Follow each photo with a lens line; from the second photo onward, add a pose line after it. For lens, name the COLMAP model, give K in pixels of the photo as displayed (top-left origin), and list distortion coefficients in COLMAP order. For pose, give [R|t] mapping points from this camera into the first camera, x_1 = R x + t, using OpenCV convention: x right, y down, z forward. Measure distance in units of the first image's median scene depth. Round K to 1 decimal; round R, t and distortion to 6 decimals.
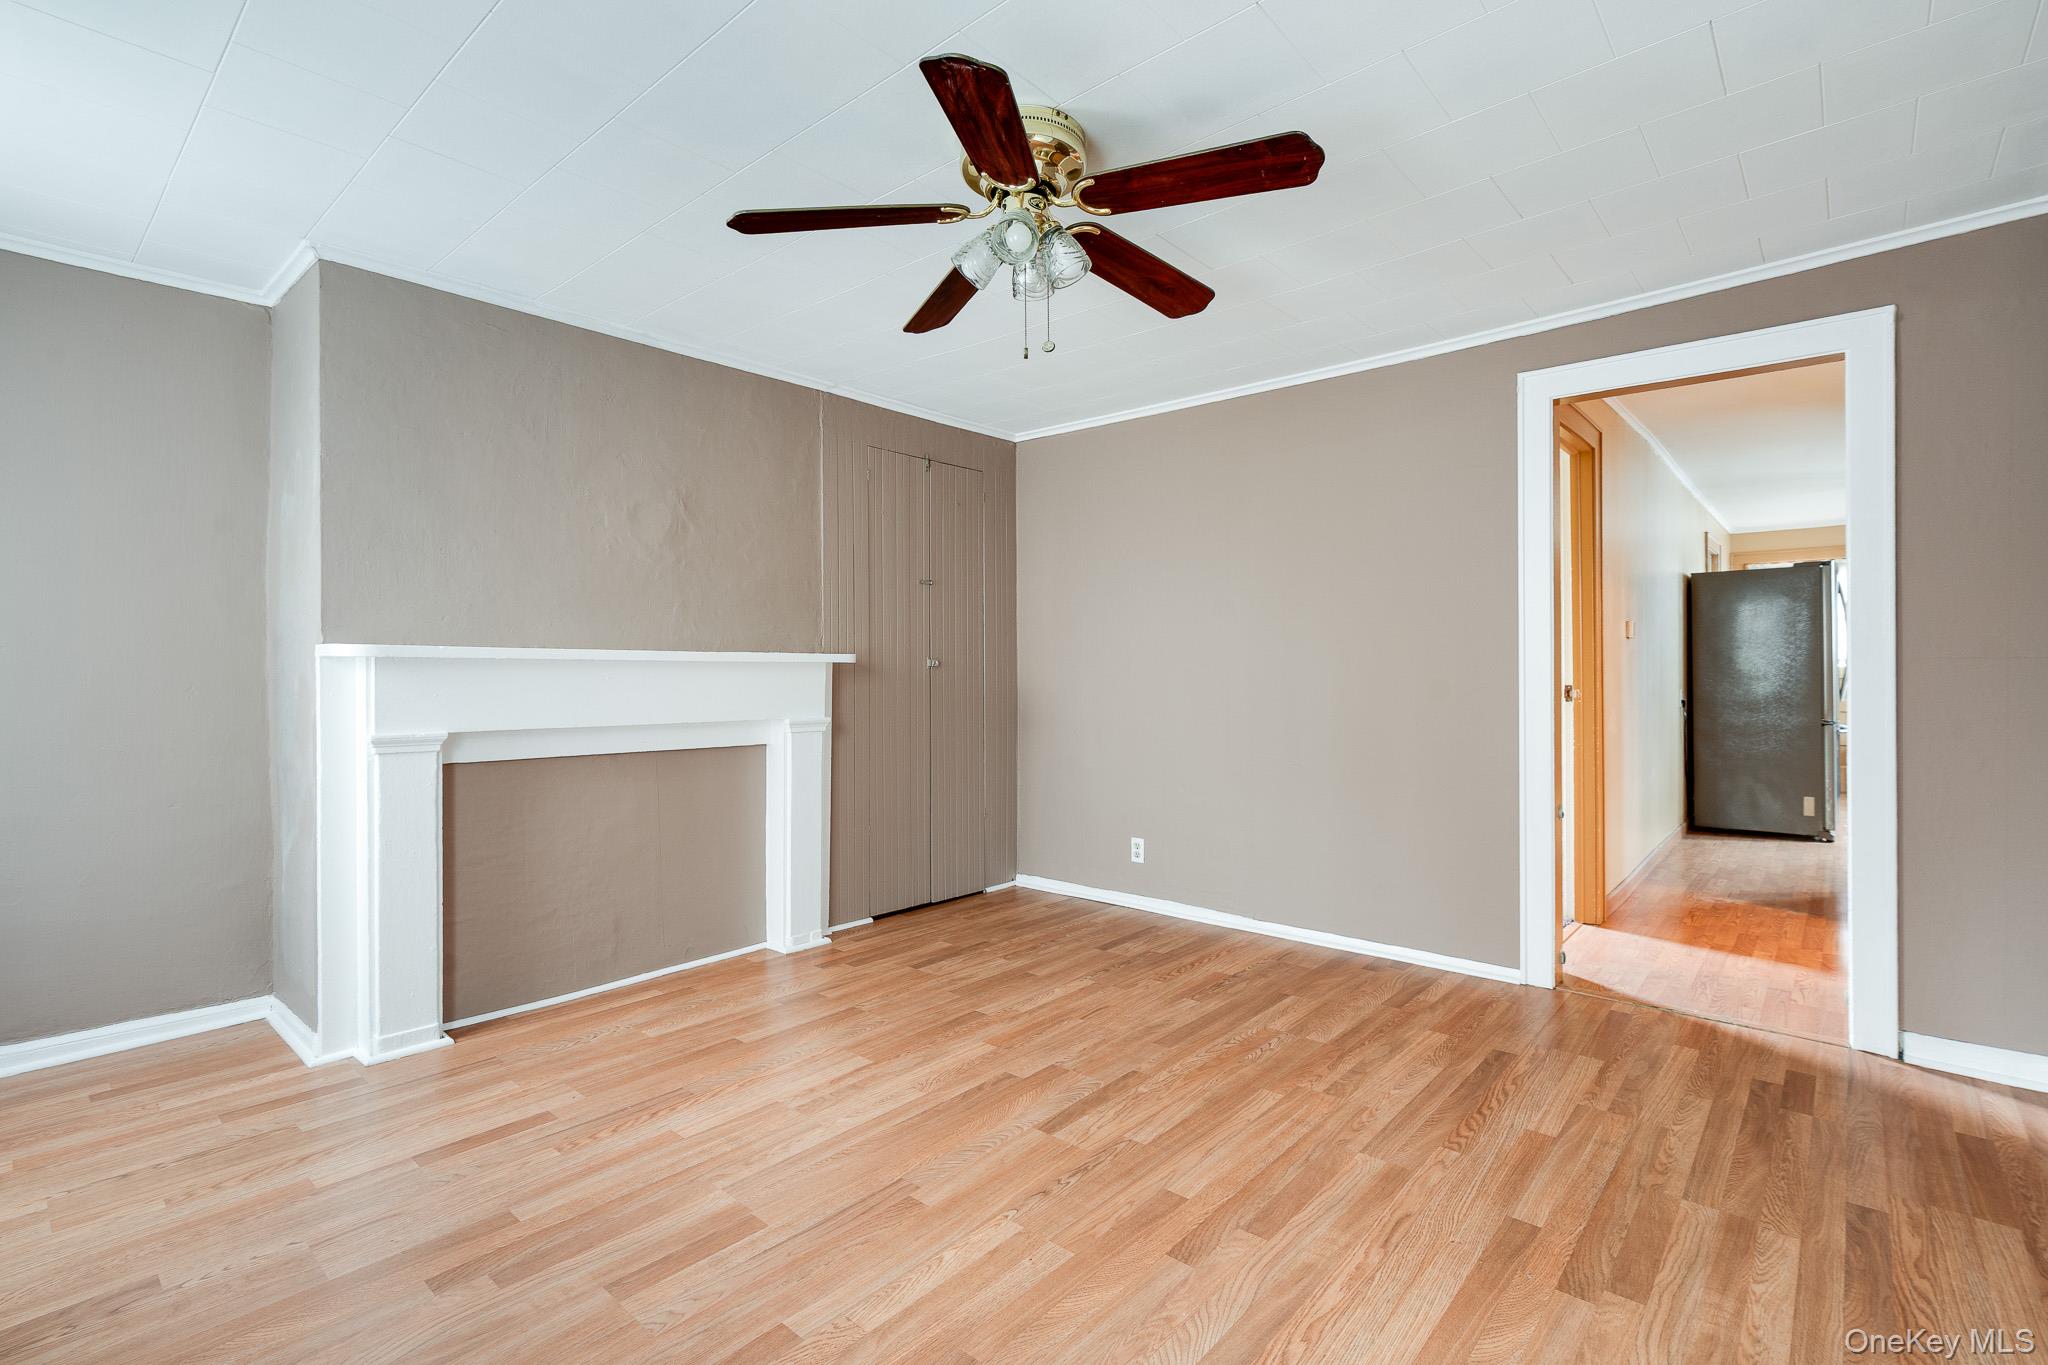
lens RADIAL K [[959.6, 0, 1024.0], [0, 959.6, 682.5], [0, 0, 1]] dist [0.000473, 0.001118]
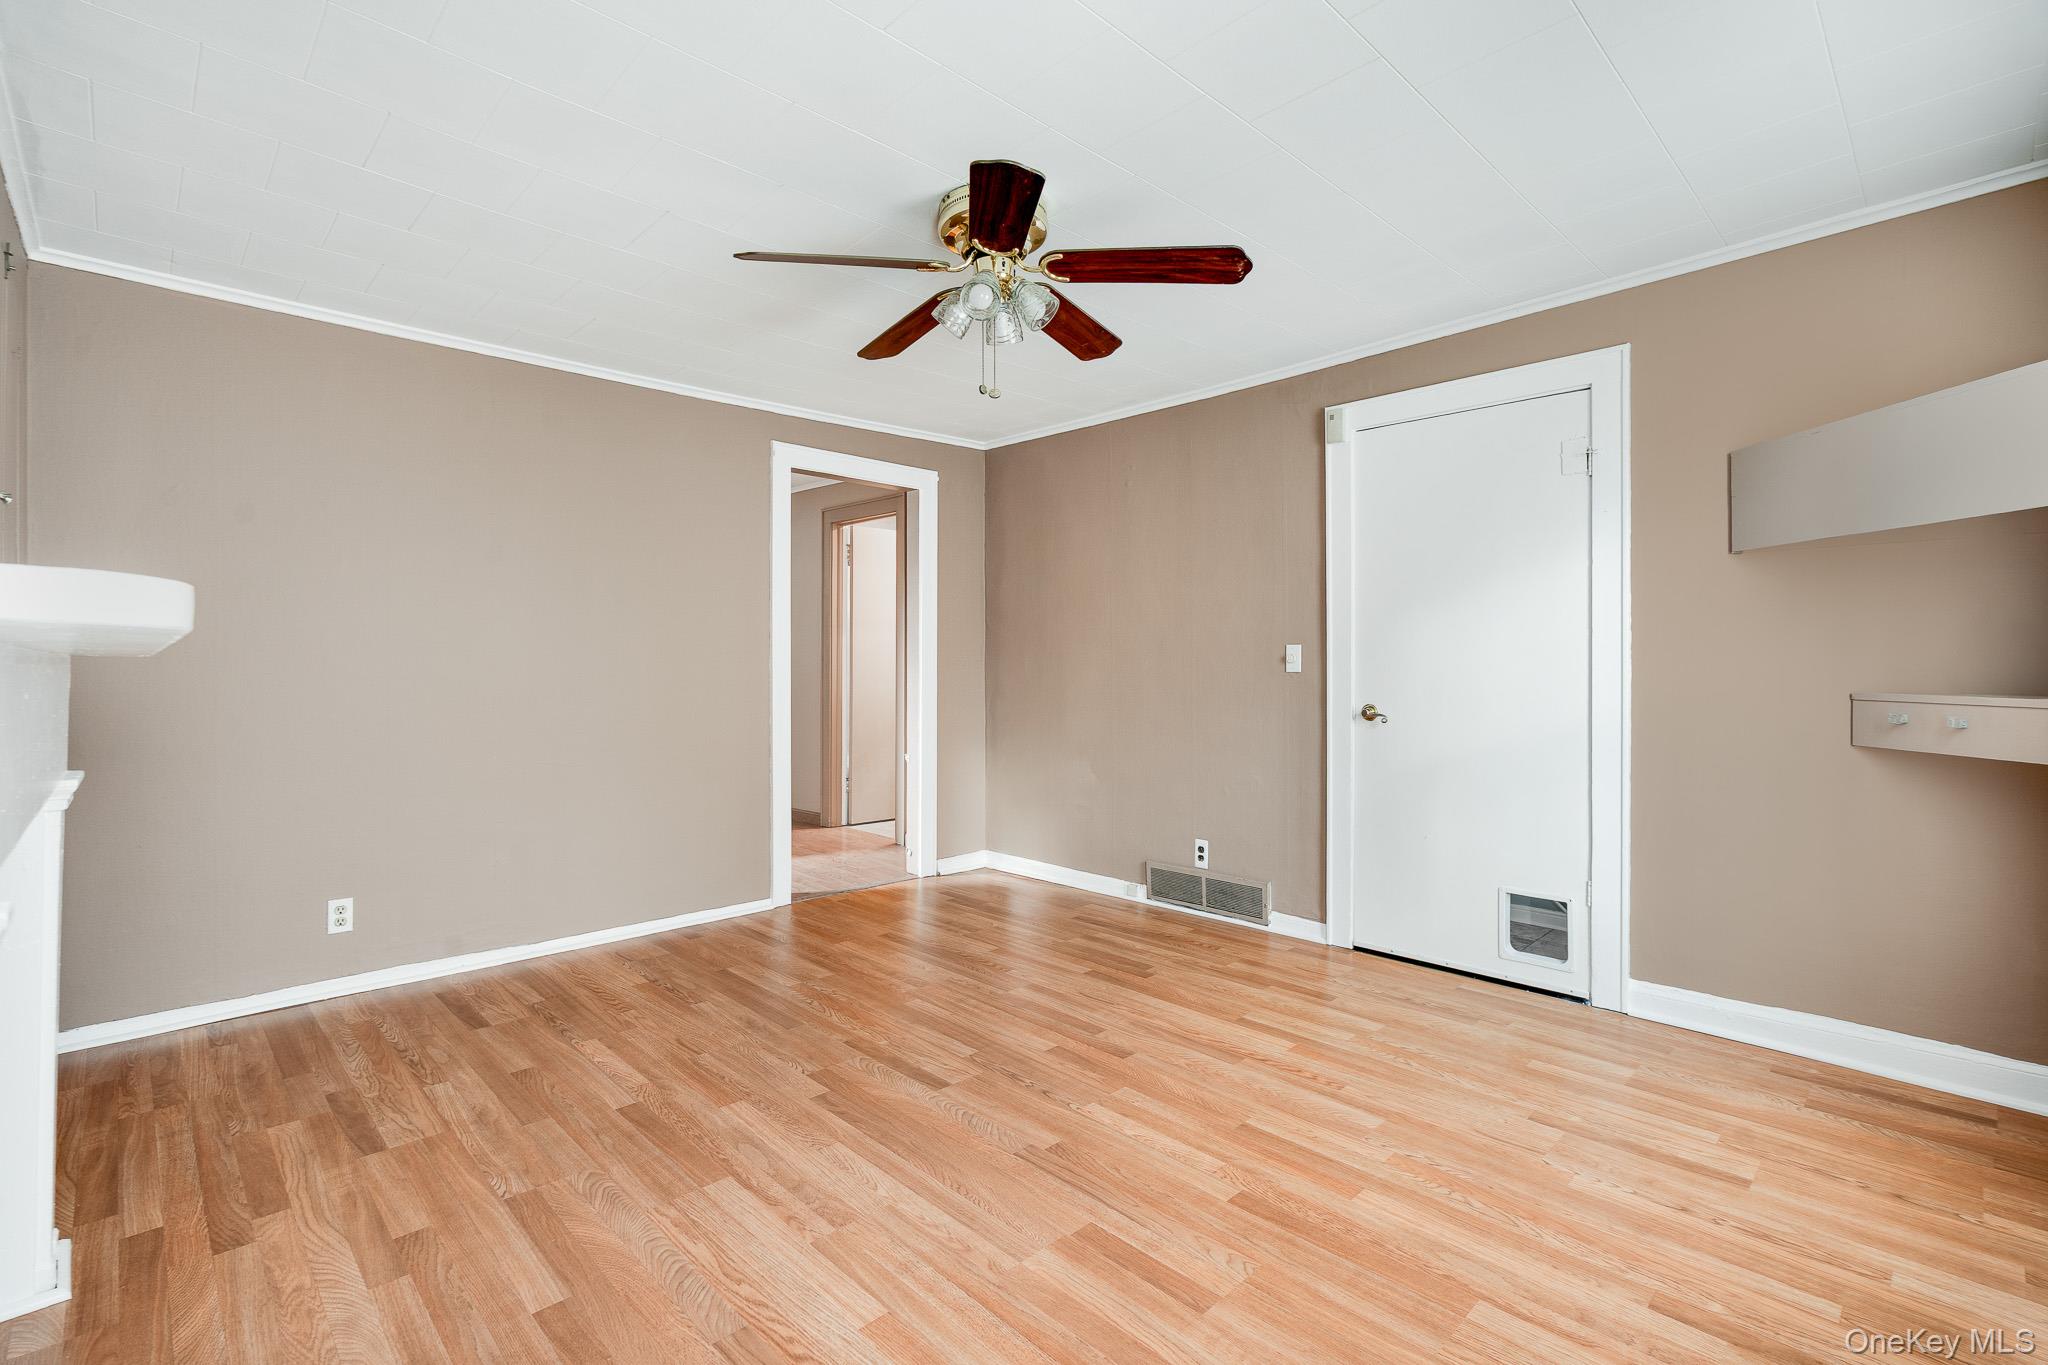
lens RADIAL K [[931.1, 0, 1015.2], [0, 931.1, 677.5], [0, 0, 1]] dist [-0.003116, 0.000832]
pose [[0.079241, -0.015259, 0.996739, -0.913227], [0.011903, 0.999826, 0.014360, -0.015365], [-0.996784, 0.010727, 0.079409, 0.733889]]
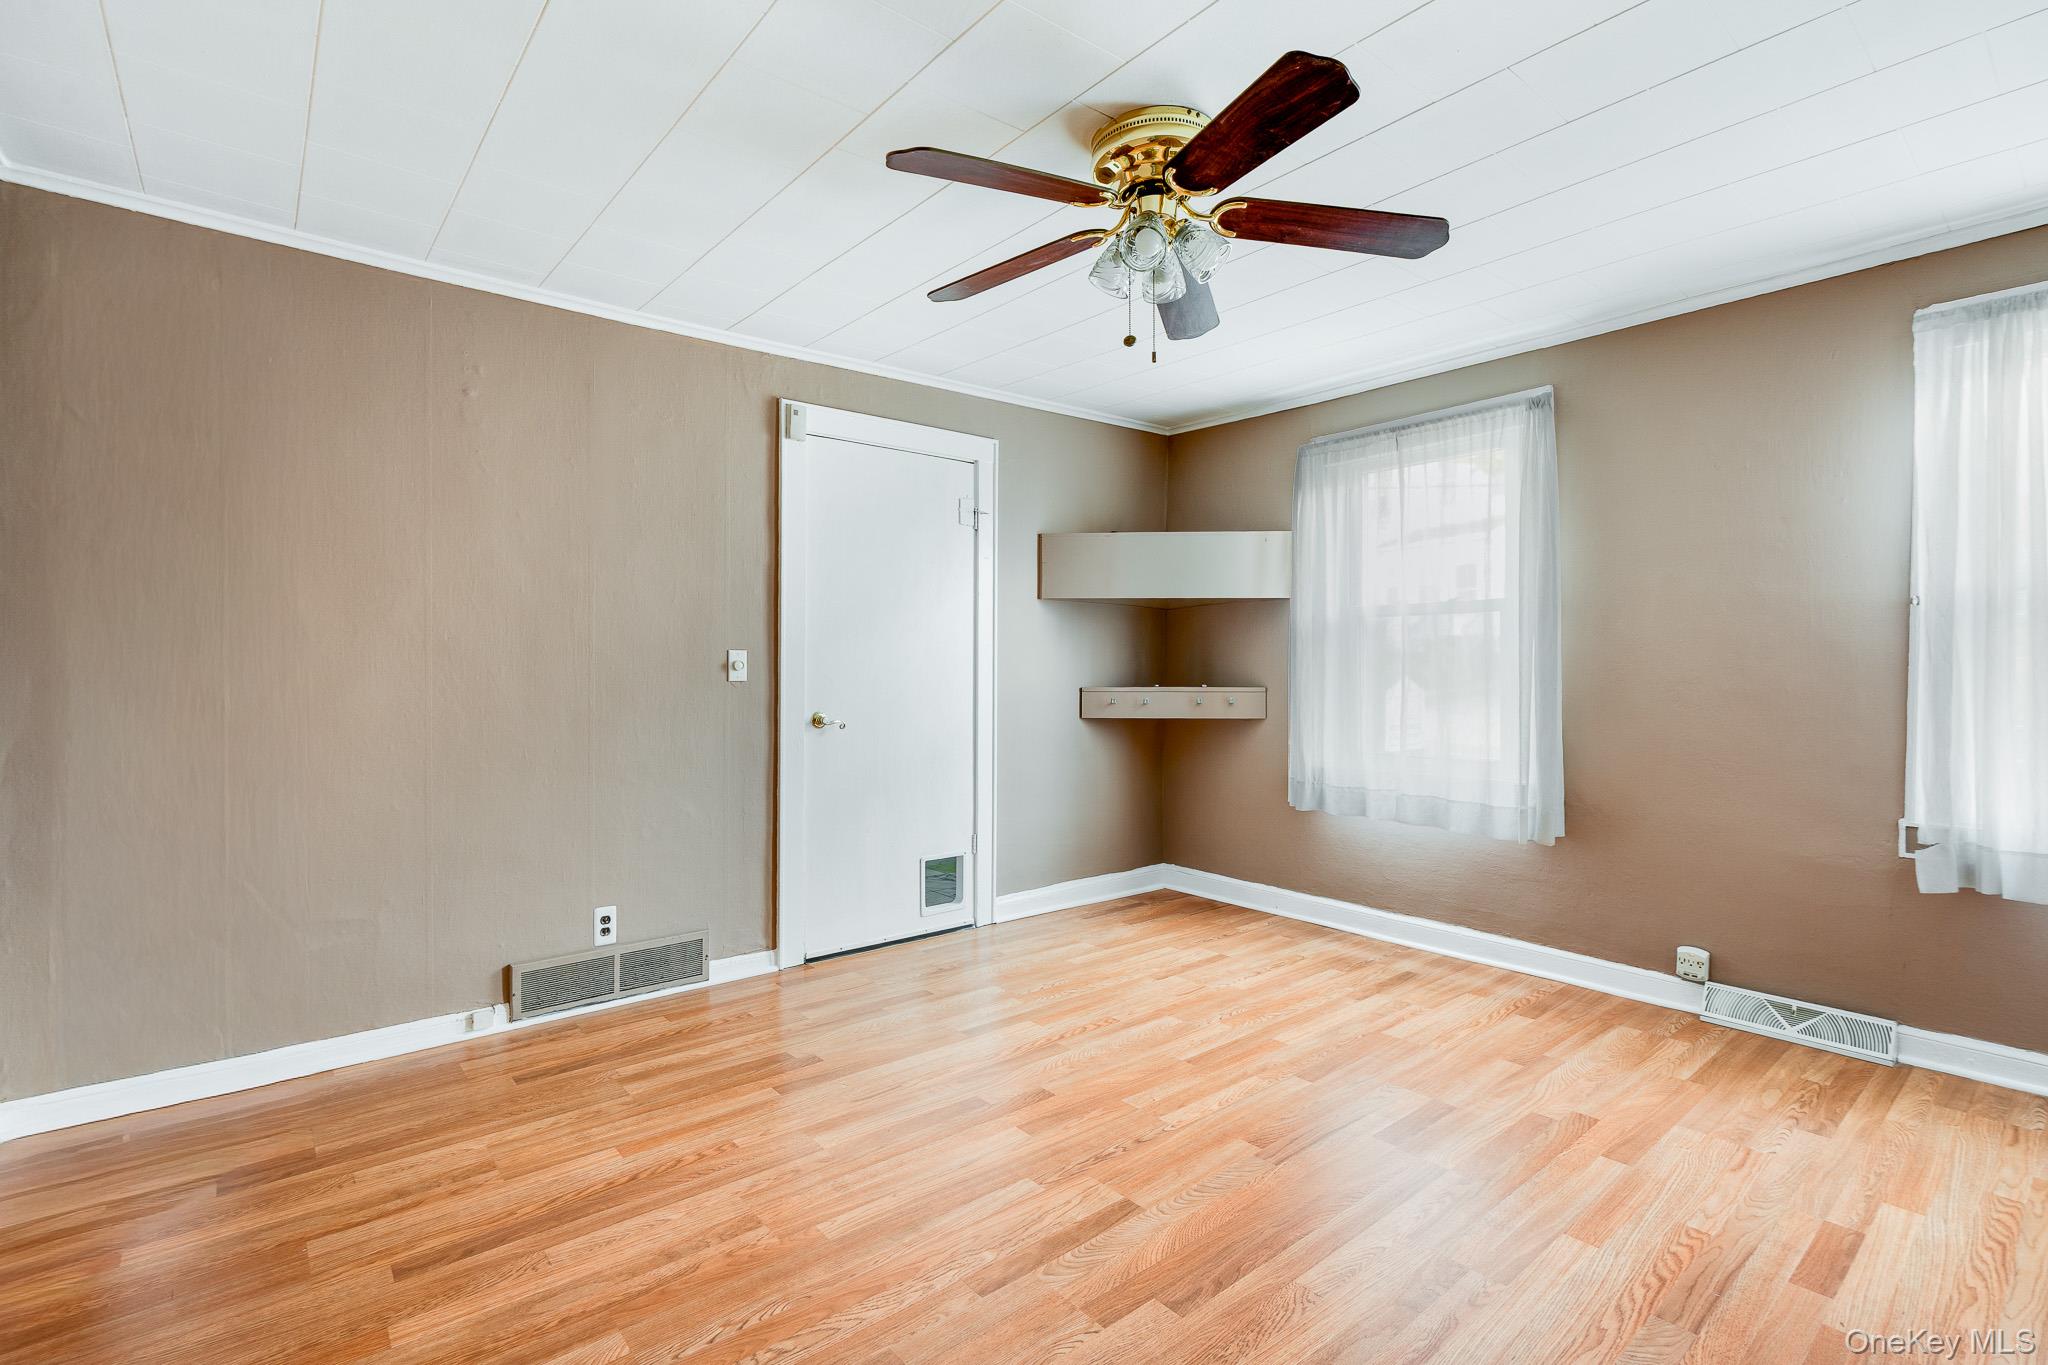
lens RADIAL K [[931.1, 0, 1015.2], [0, 931.1, 677.5], [0, 0, 1]] dist [-0.003116, 0.000832]
pose [[-0.986606, 0.000113, 0.163122, -0.010500], [0.003445, 0.999791, 0.020143, -0.026570], [-0.163086, 0.020435, -0.986400, 1.633525]]
